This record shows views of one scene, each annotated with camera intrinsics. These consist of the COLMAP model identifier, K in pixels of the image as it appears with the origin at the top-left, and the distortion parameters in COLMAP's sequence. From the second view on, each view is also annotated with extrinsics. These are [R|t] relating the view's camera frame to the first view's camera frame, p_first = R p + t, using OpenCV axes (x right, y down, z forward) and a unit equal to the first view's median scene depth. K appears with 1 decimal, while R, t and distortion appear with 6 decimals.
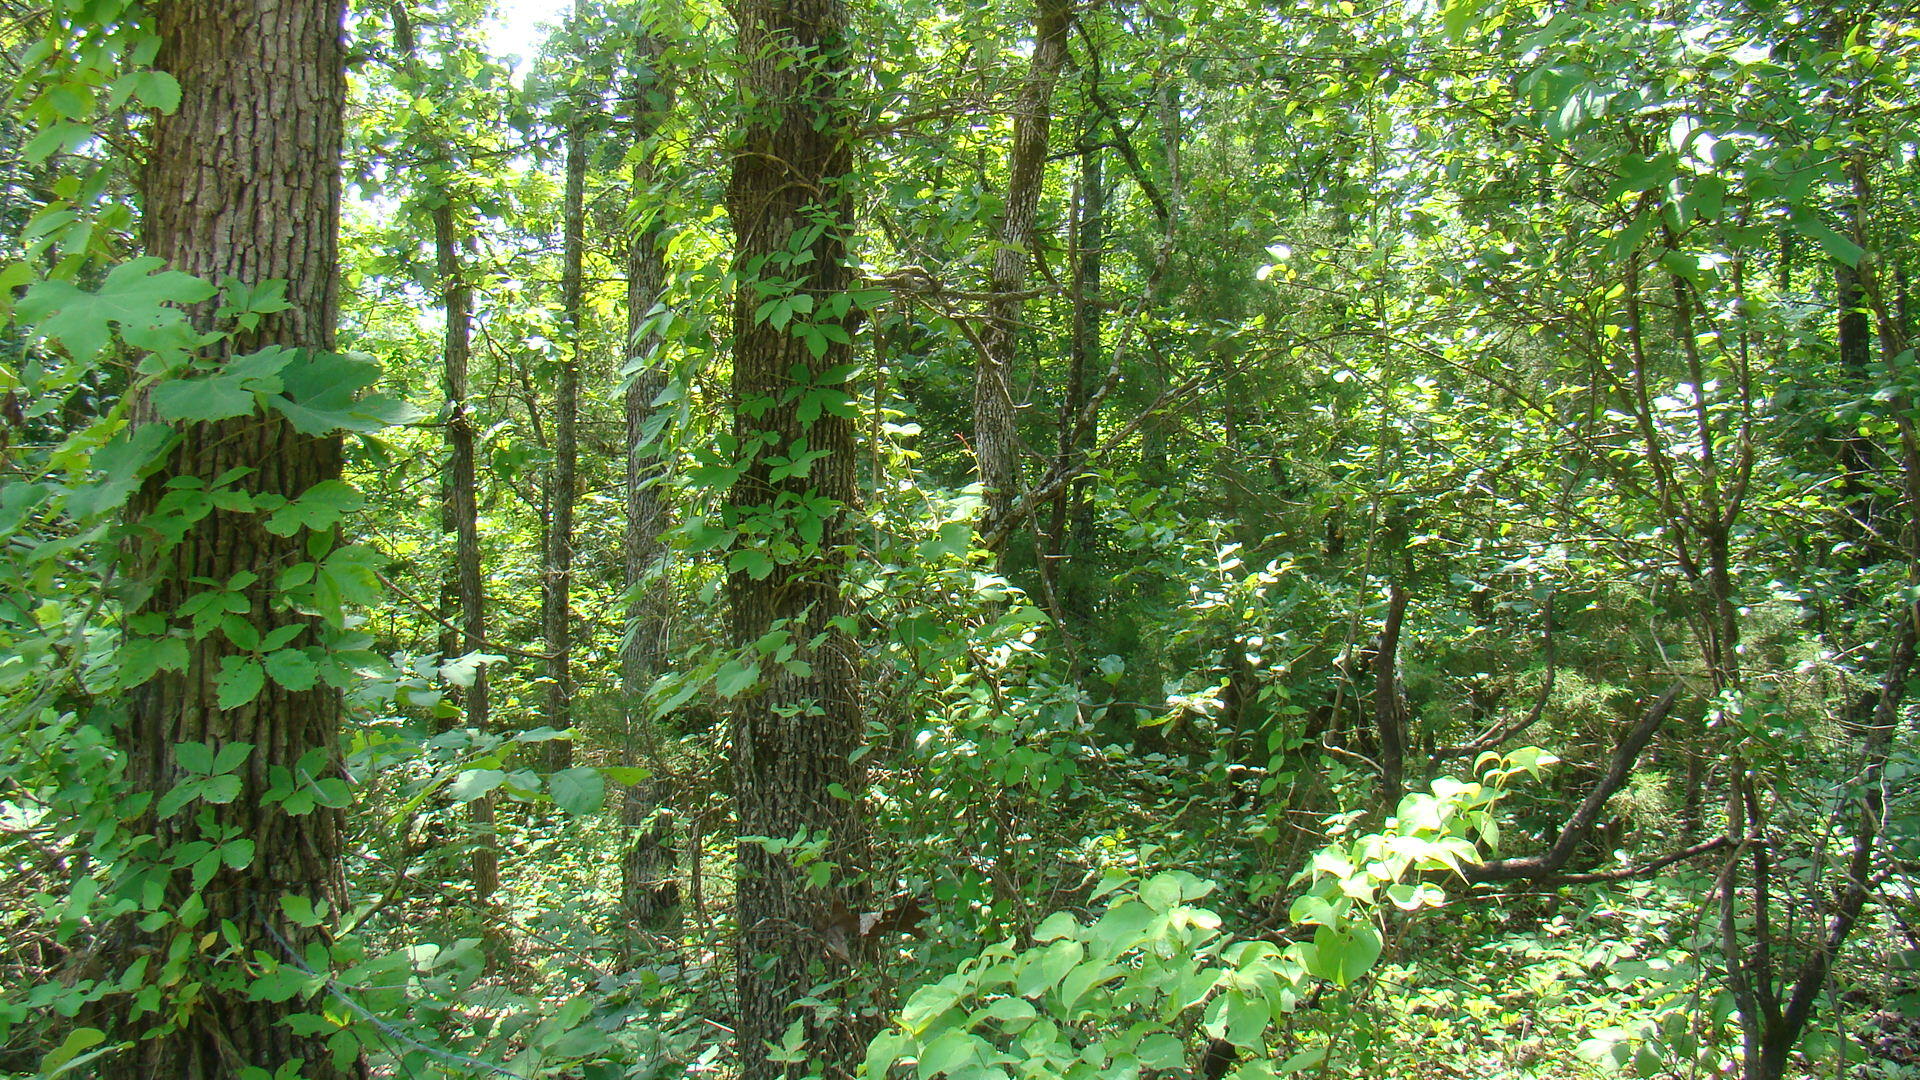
lens RADIAL K [[1897.2, 0, 960.0], [0, 1897.2, 540.0], [0, 0, 1]] dist [-0.124719, 0.034246]
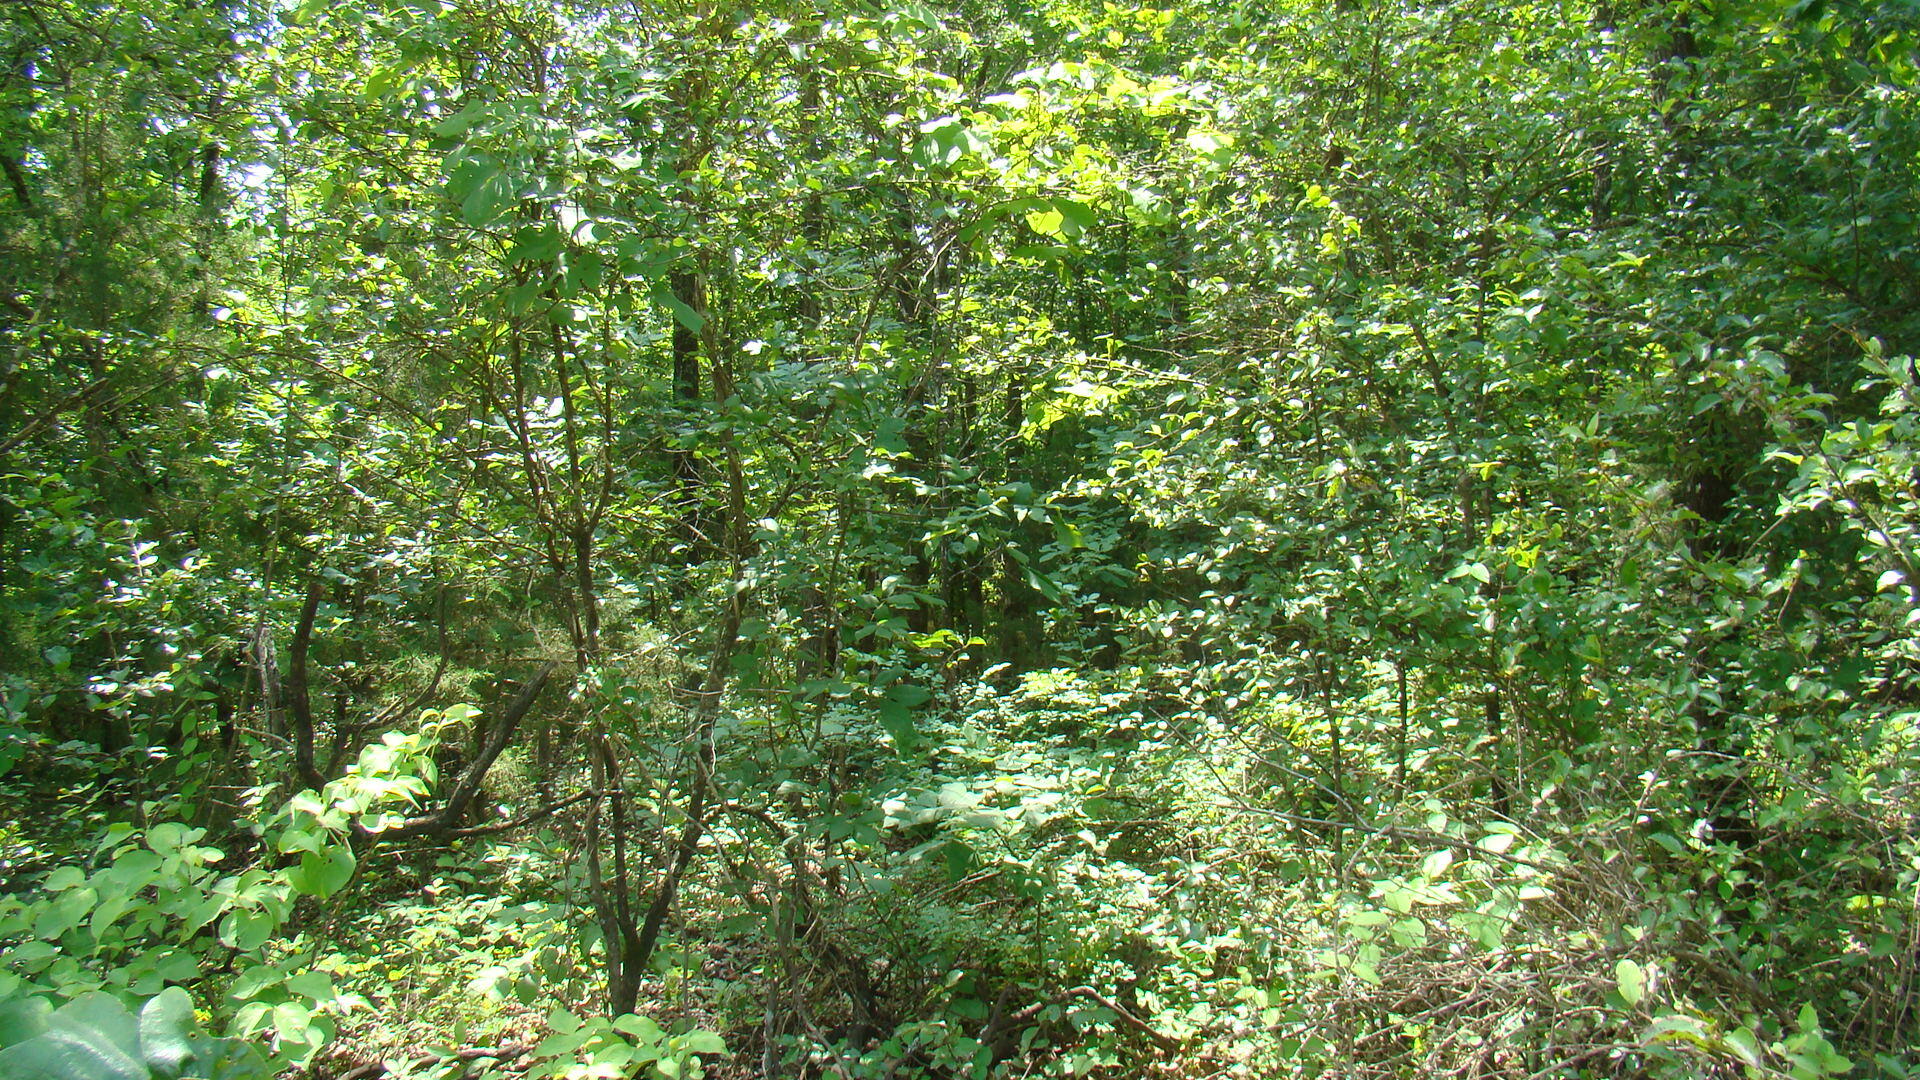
lens RADIAL K [[1897.2, 0, 960.0], [0, 1897.2, 540.0], [0, 0, 1]] dist [-0.124719, 0.034246]
pose [[0.826437, 0.006840, 0.562988, -0.068006], [-0.009065, 0.999958, 0.001158, -0.004390], [-0.562957, -0.006060, 0.826464, -0.127123]]
